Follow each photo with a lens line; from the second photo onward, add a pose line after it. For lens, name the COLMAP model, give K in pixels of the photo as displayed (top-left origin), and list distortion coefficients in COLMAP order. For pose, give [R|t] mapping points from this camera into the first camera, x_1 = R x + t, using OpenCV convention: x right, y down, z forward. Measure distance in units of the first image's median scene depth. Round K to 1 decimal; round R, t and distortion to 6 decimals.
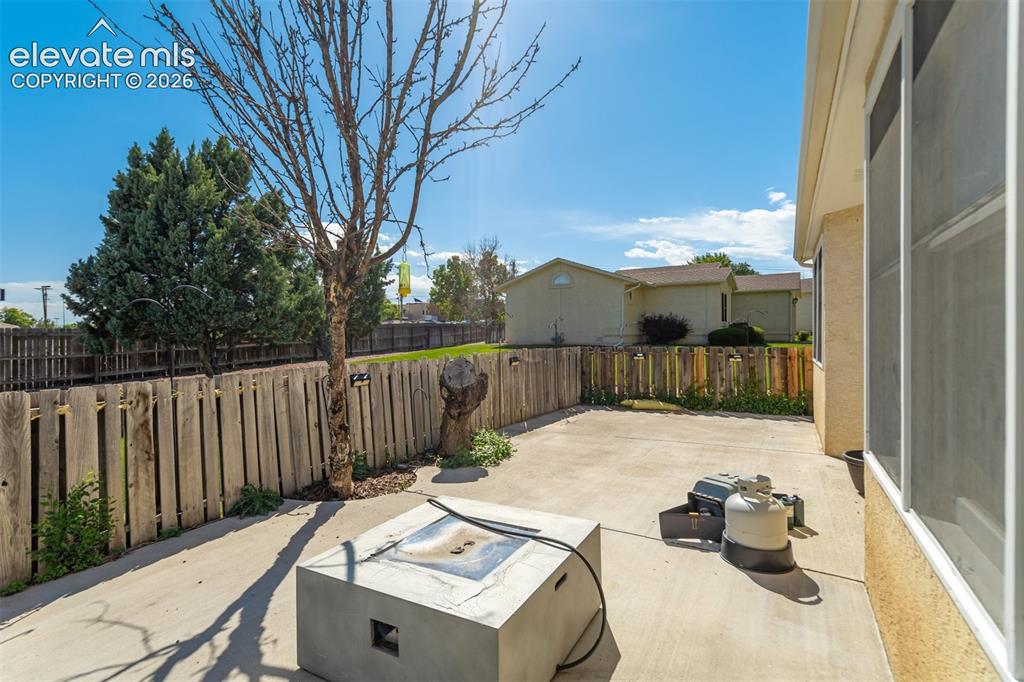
lens RADIAL K [[478.9, 0, 512.0], [0, 478.9, 341.0], [0, 0, 1]] dist [0.001008, 0.000264]
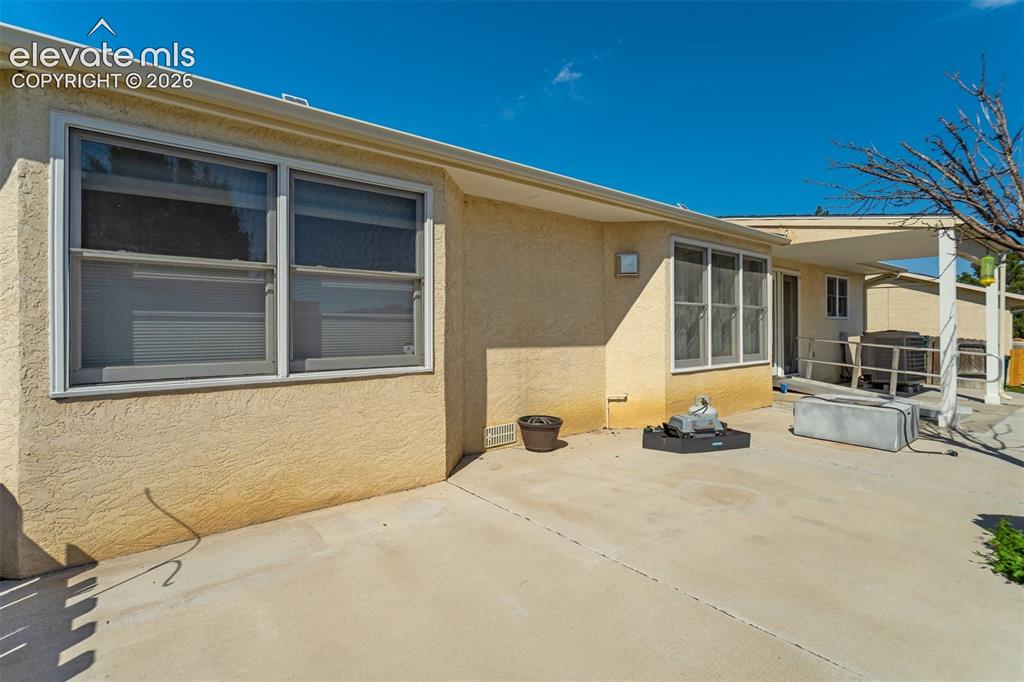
lens RADIAL K [[476.9, 0, 504.4], [0, 476.9, 327.6], [0, 0, 1]] dist [0.000407, 0.001177]
pose [[-0.928618, 0.020009, 0.370496, 0.104423], [0.023785, 0.999701, 0.005625, -0.005811], [-0.370273, 0.014036, -0.928817, 0.624281]]
